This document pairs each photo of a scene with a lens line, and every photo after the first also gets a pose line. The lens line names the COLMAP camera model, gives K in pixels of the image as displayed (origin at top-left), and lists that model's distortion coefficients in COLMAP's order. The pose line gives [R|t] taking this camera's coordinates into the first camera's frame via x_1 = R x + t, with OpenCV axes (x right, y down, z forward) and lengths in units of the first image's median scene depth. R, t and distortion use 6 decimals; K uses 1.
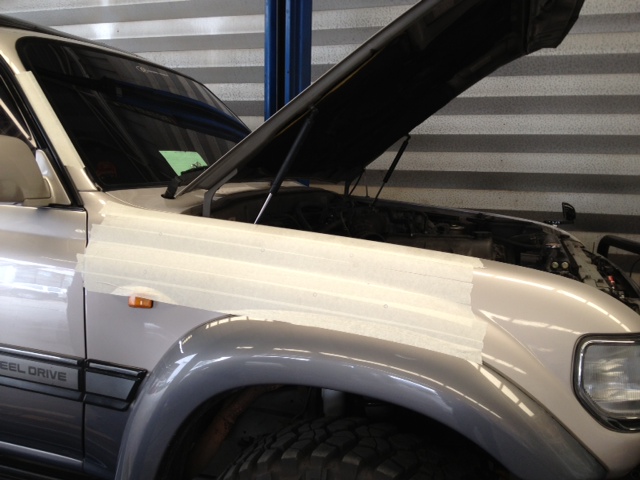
lens RADIAL K [[641.1, 0, 320.0], [0, 641.1, 240.0], [0, 0, 1]] dist [0.030459, -0.004217]
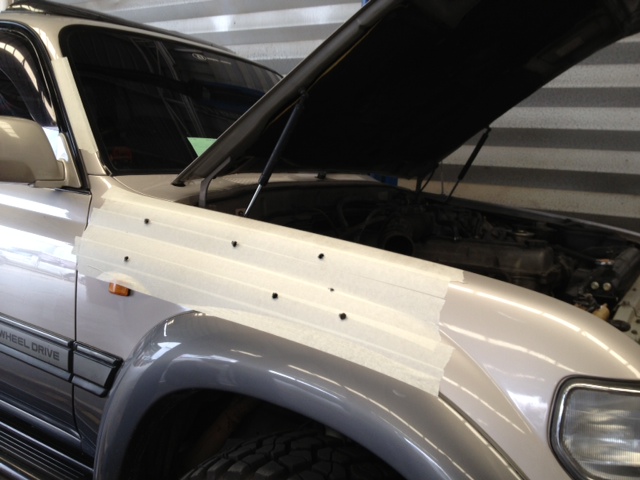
lens RADIAL K [[640.8, 0, 320.0], [0, 640.8, 235.8], [0, 0, 1]] dist [0.009859, -0.009369]
pose [[0.966264, 0.060286, -0.250400, 0.240981], [-0.059457, 0.998172, 0.010881, -0.013100], [0.250598, 0.004374, 0.968081, 0.119803]]
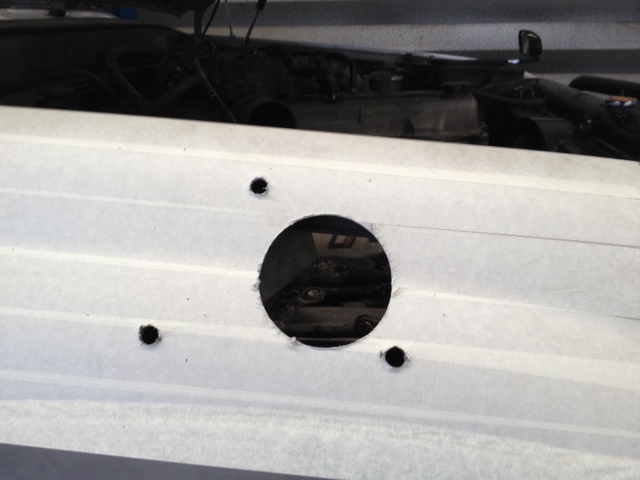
lens RADIAL K [[640.8, 0, 320.0], [0, 640.8, 235.8], [0, 0, 1]] dist [0.009859, -0.009369]
pose [[0.972132, -0.111211, 0.206375, 0.011176], [0.065038, 0.973702, 0.218345, -0.016129], [-0.225230, -0.198837, 0.953800, 0.623041]]
